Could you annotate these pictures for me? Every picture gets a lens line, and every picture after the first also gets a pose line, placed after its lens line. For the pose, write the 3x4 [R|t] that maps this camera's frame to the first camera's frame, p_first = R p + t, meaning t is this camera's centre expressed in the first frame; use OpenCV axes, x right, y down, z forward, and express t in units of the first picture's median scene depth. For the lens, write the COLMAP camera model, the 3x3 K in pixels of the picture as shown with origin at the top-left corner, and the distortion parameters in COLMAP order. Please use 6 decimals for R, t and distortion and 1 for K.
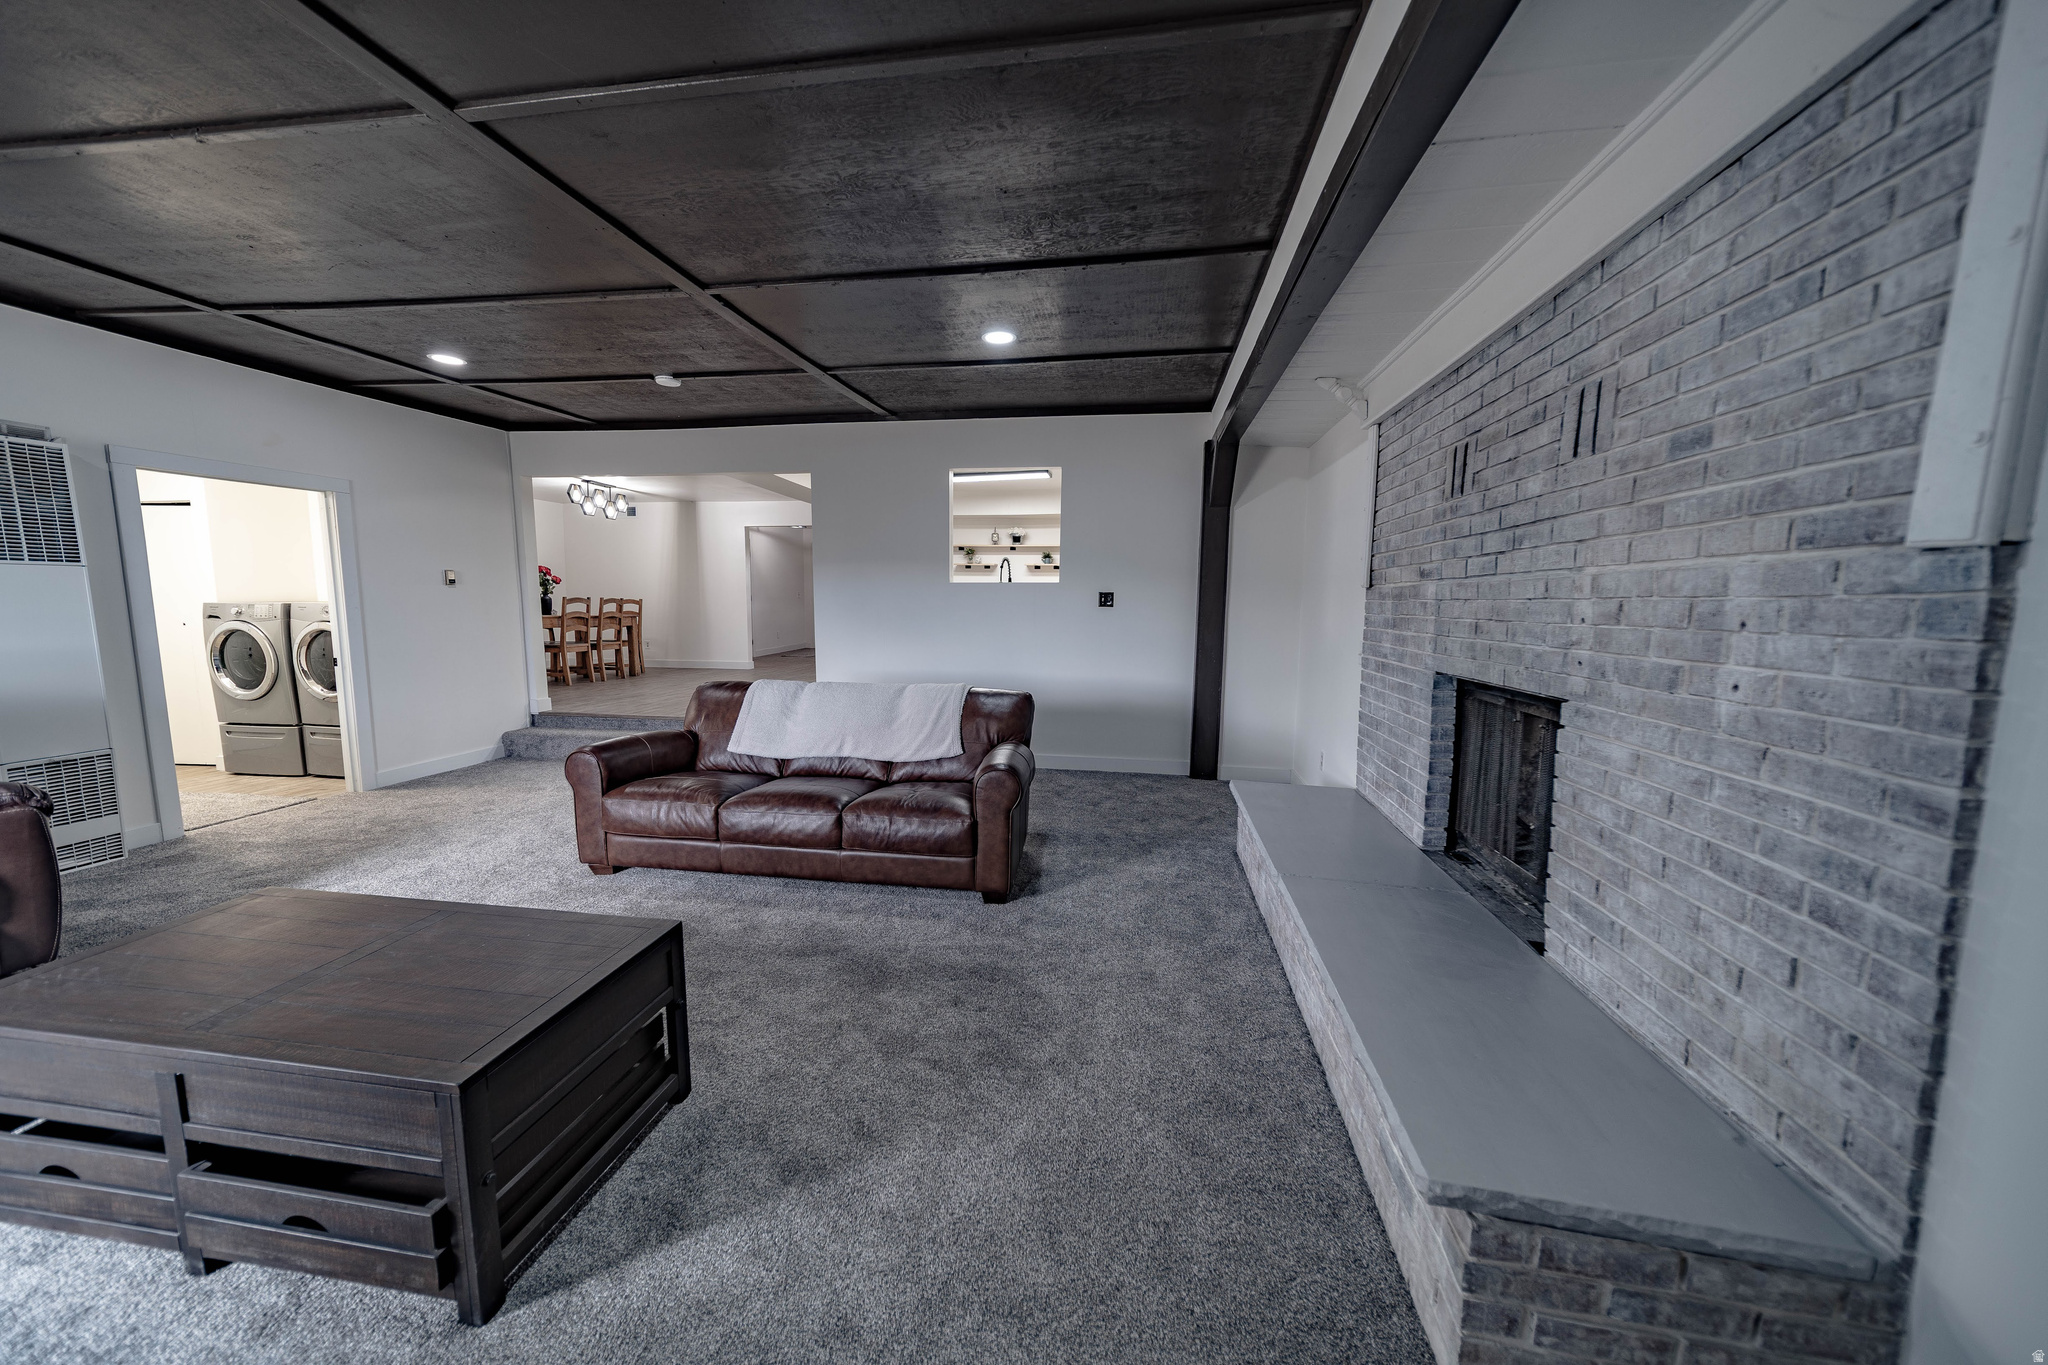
lens RADIAL K [[712.8, 0, 1029.6], [0, 712.8, 680.0], [0, 0, 1]] dist [0.005107, 0.000321]
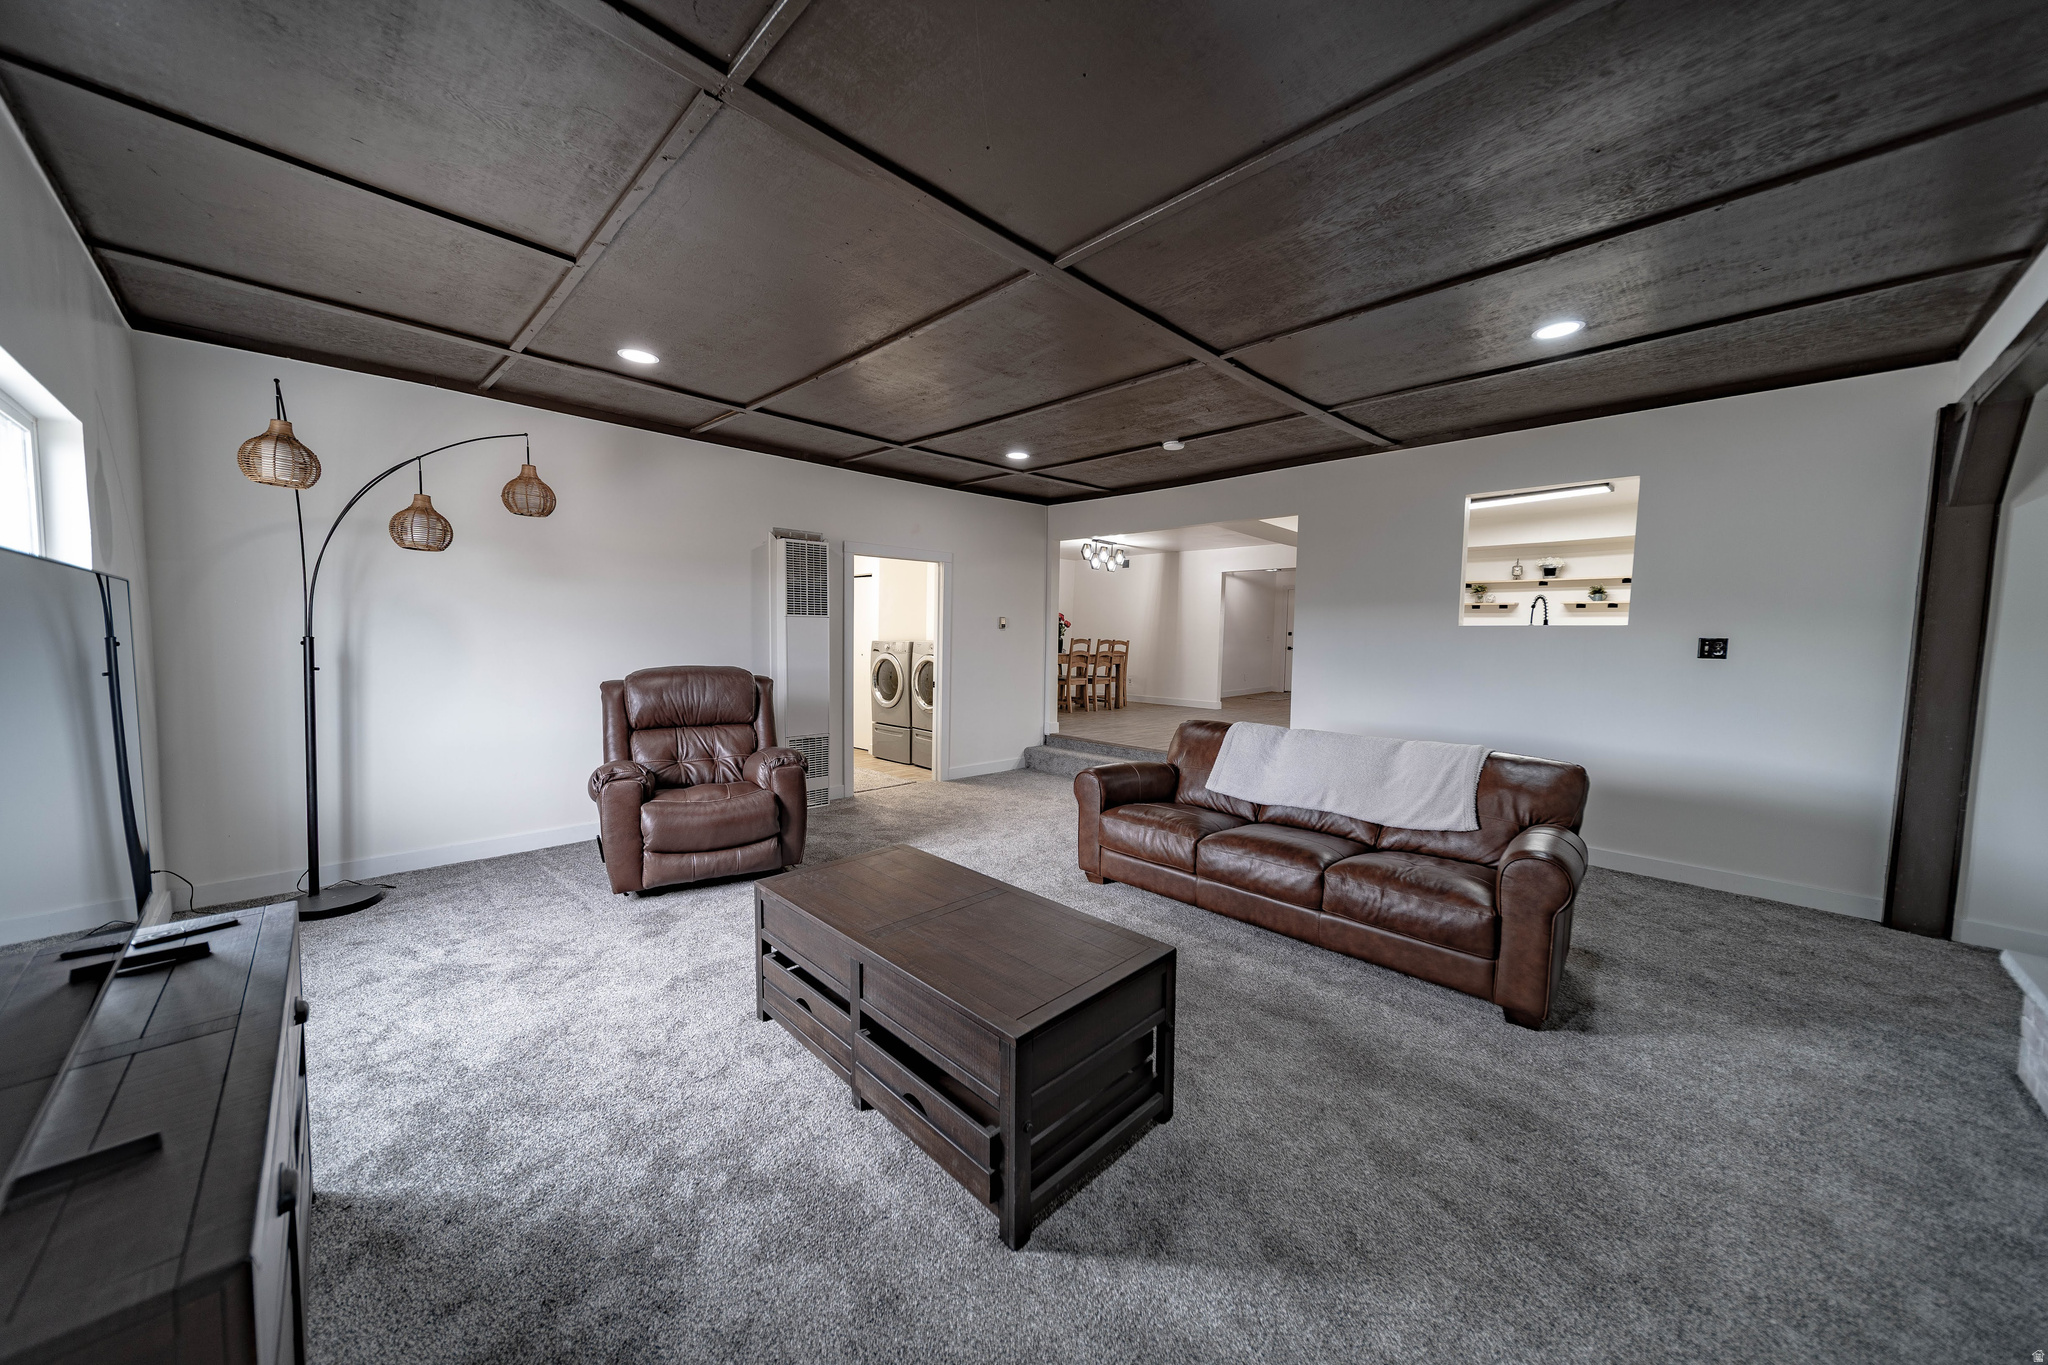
lens RADIAL K [[712.8, 0, 1011.8], [0, 712.8, 678.3], [0, 0, 1]] dist [0.005107, 0.000321]
pose [[0.797867, 0.041875, -0.601377, -0.045614], [-0.078949, 0.996251, -0.035374, -0.000695], [0.597642, 0.075702, 0.798182, -0.008598]]
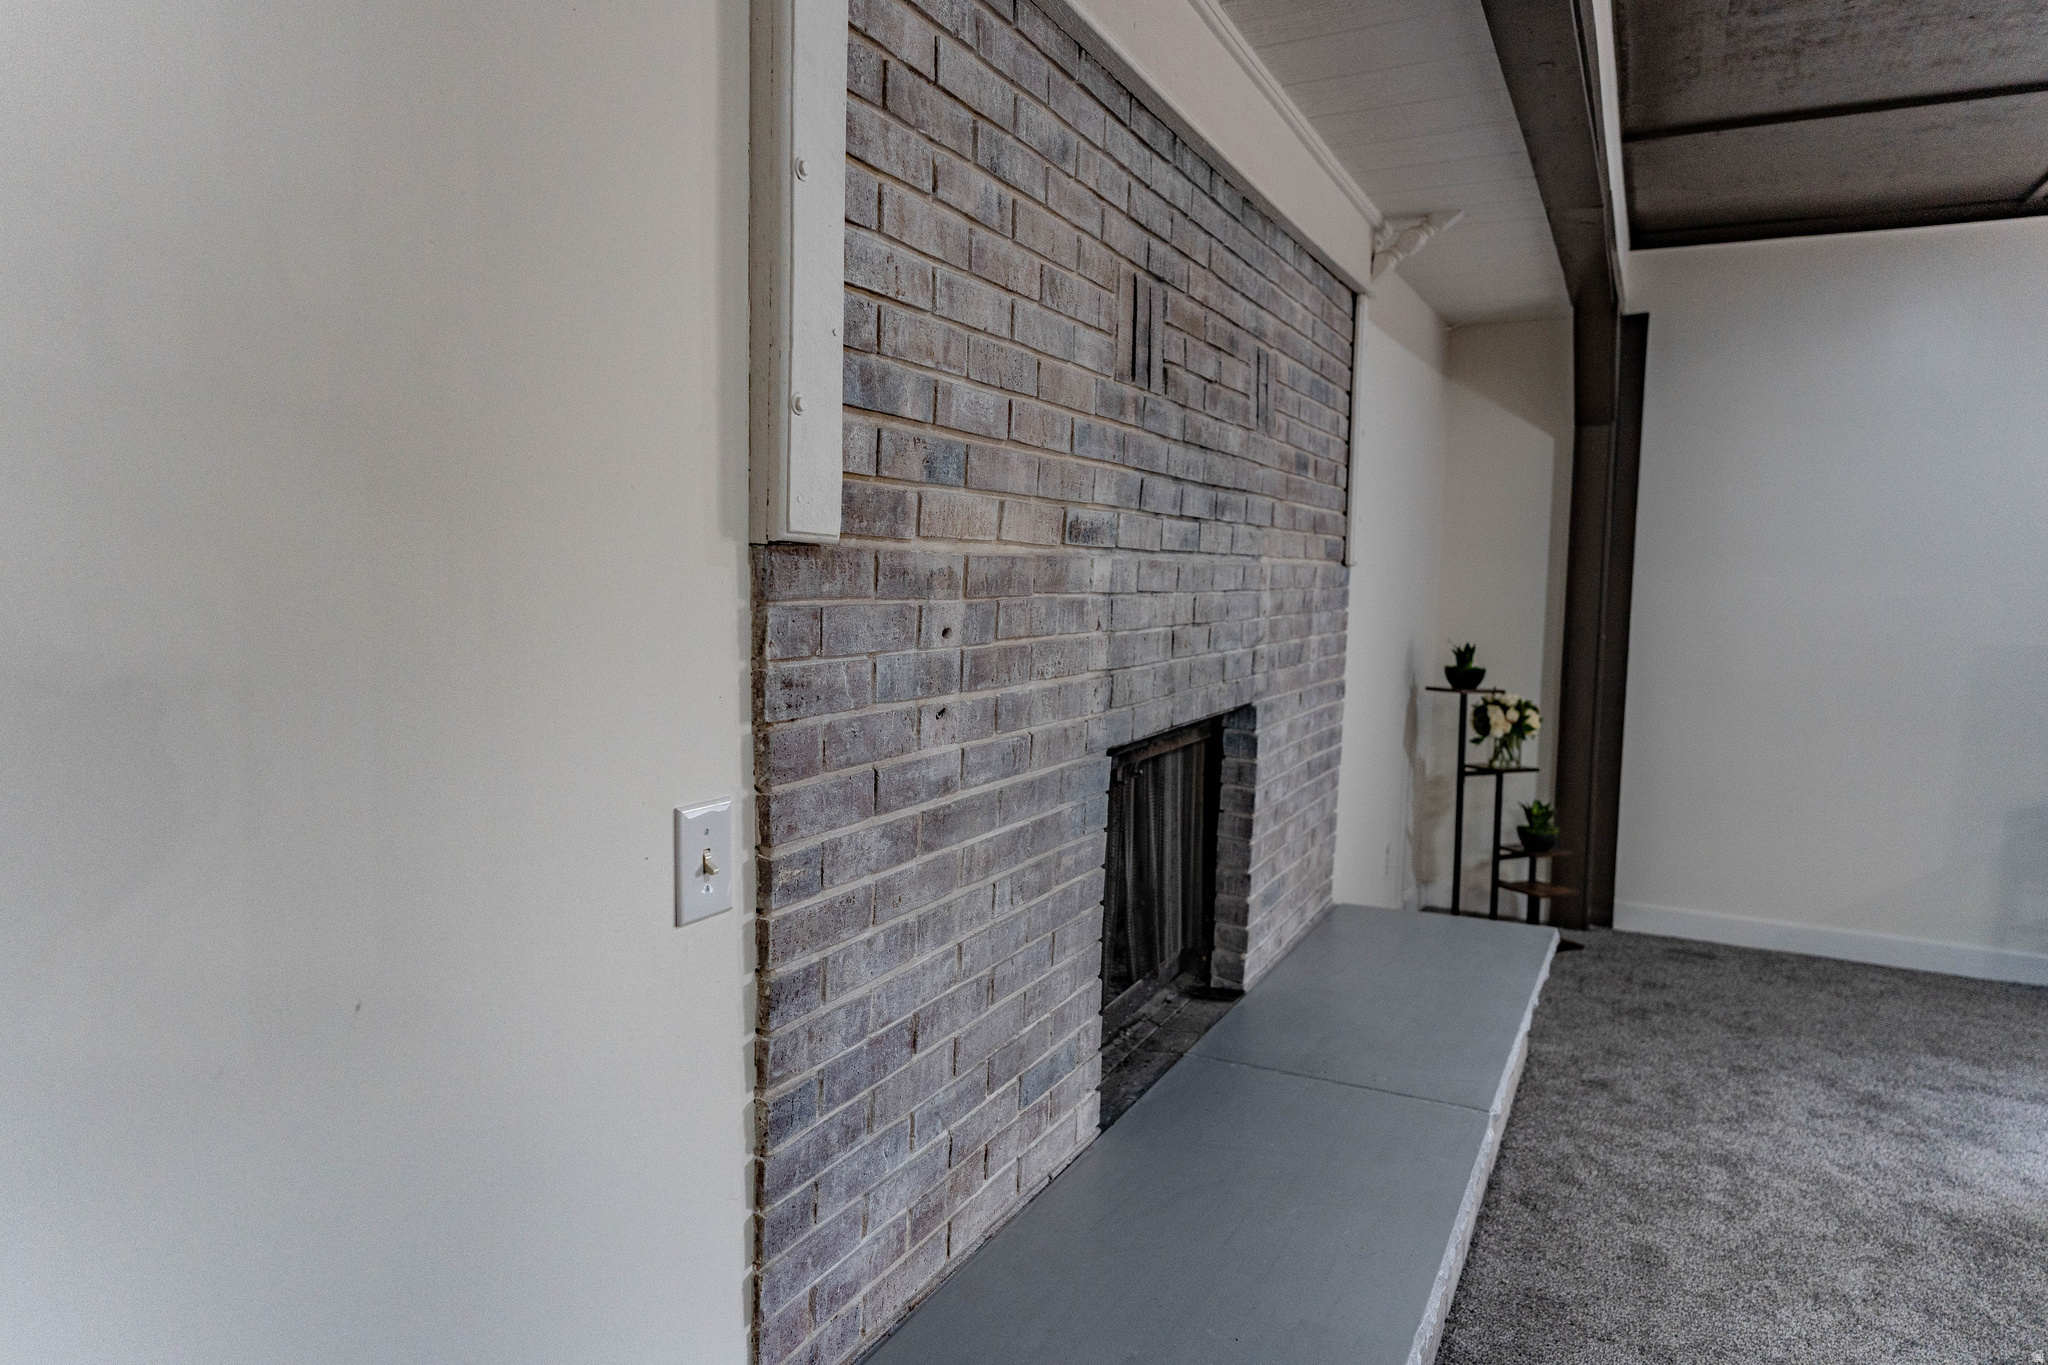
lens RADIAL K [[1206.6, 0, 1034.1], [0, 1206.6, 678.3], [0, 0, 1]] dist [-0.003168, -0.002429]
pose [[-0.944494, -0.060580, 0.322896, 0.390376], [0.005197, 0.979974, 0.199060, -0.226406], [-0.328488, 0.189689, -0.925264, 1.849691]]
